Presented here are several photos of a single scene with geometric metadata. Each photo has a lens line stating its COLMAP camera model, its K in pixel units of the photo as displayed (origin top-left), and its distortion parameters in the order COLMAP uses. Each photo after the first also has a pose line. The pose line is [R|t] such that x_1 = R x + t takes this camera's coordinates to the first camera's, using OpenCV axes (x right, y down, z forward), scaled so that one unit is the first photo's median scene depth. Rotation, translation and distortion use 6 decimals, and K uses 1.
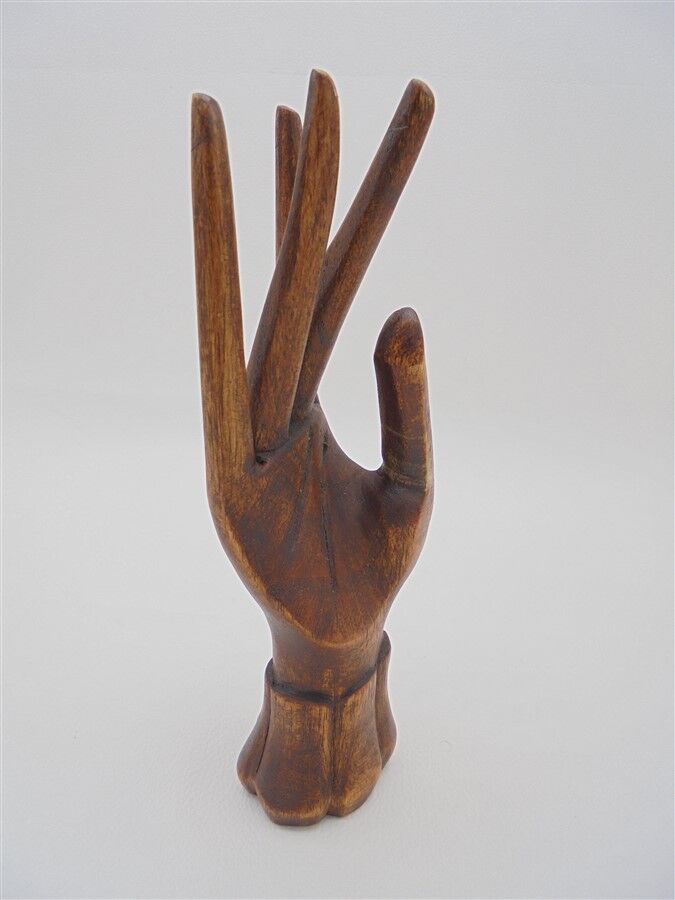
lens RADIAL K [[672.7, 0, 336.9], [0, 672.7, 446.3], [0, 0, 1]] dist [-0.015899, 0.002895]
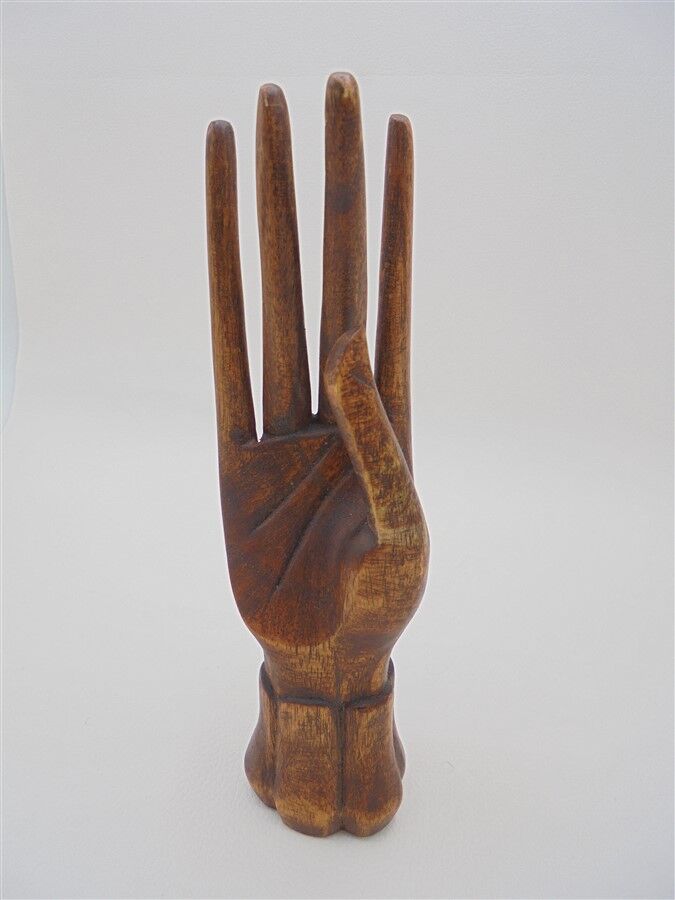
lens RADIAL K [[672.7, 0, 335.6], [0, 672.7, 449.5], [0, 0, 1]] dist [-0.015899, 0.002895]
pose [[0.417989, 0.299317, -0.857727, 0.914443], [-0.327245, 0.930387, 0.165199, -0.189705], [0.847465, 0.211636, 0.486841, 0.583356]]
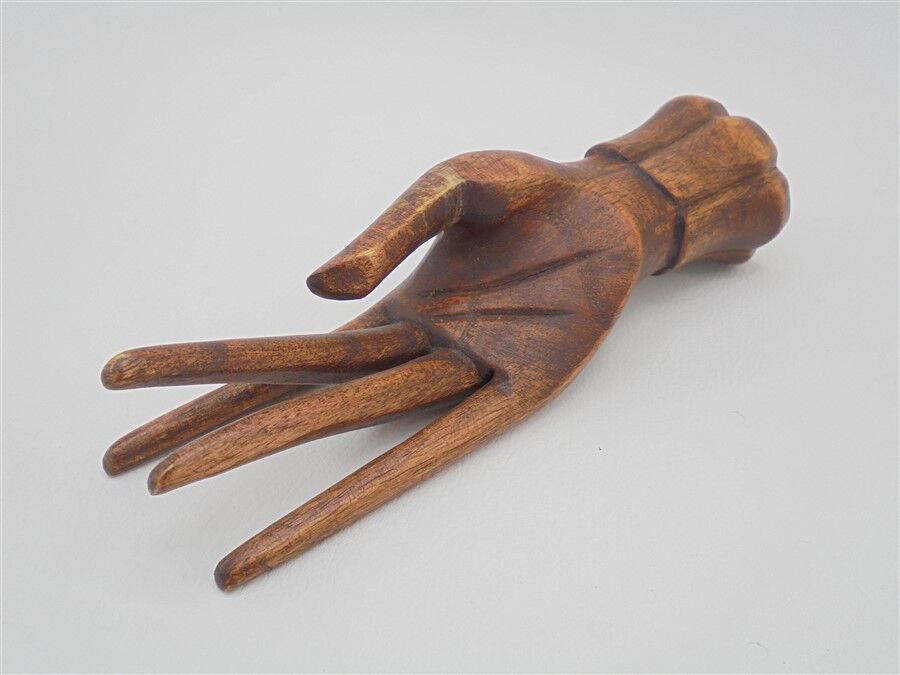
lens RADIAL K [[996.6, 0, 452.7], [0, 996.6, 334.6], [0, 0, 1]] dist [0.158245, 0.000000]
pose [[-0.186430, -0.899924, -0.394183, 0.539756], [0.928110, -0.292925, 0.229797, -0.356876], [-0.322266, -0.323005, 0.889839, -0.277846]]
